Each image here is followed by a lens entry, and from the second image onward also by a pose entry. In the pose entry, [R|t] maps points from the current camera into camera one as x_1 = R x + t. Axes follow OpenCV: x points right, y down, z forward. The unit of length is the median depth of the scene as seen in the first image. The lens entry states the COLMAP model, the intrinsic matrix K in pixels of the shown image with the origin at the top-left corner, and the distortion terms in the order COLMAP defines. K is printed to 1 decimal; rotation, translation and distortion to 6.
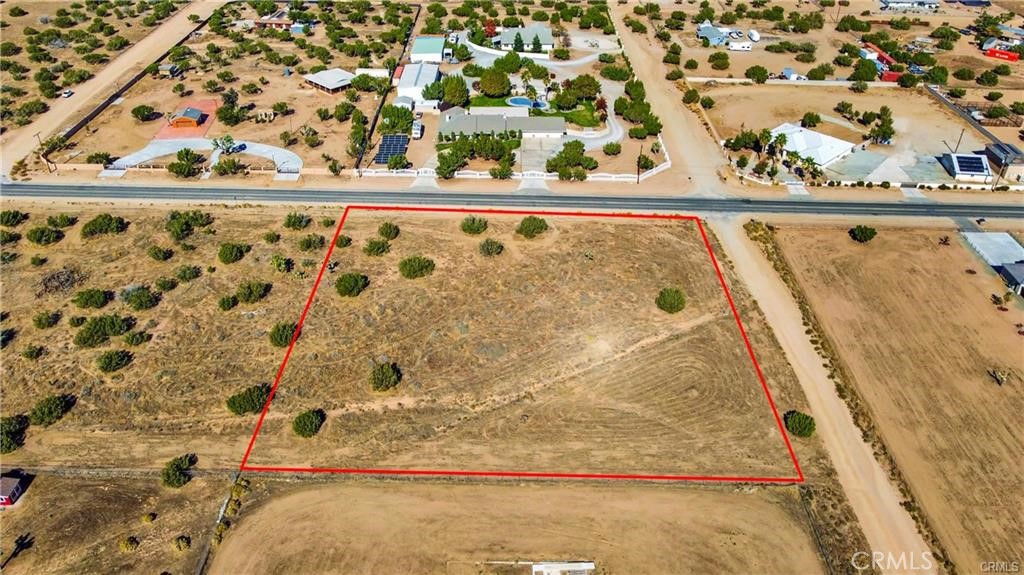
lens RADIAL K [[776.8, 0, 512.0], [0, 776.8, 287.5], [0, 0, 1]] dist [-0.010266, 0.003119]
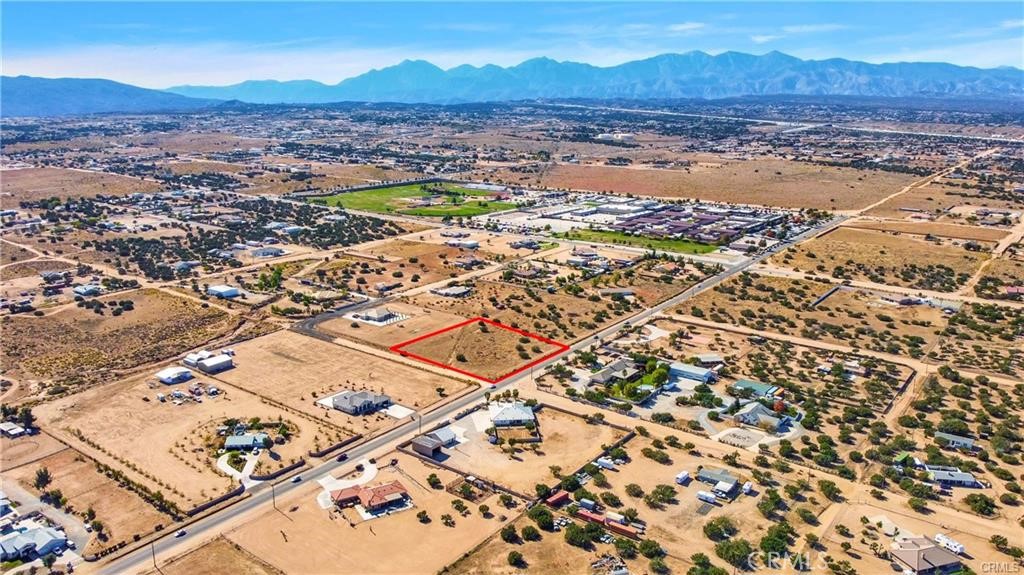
lens RADIAL K [[776.8, 0, 512.0], [0, 776.8, 287.5], [0, 0, 1]] dist [-0.010266, 0.003119]
pose [[-0.603253, 0.178682, -0.777277, 2.917186], [-0.455373, 0.722938, 0.519611, -2.262369], [0.654768, 0.667408, -0.354747, 2.435808]]
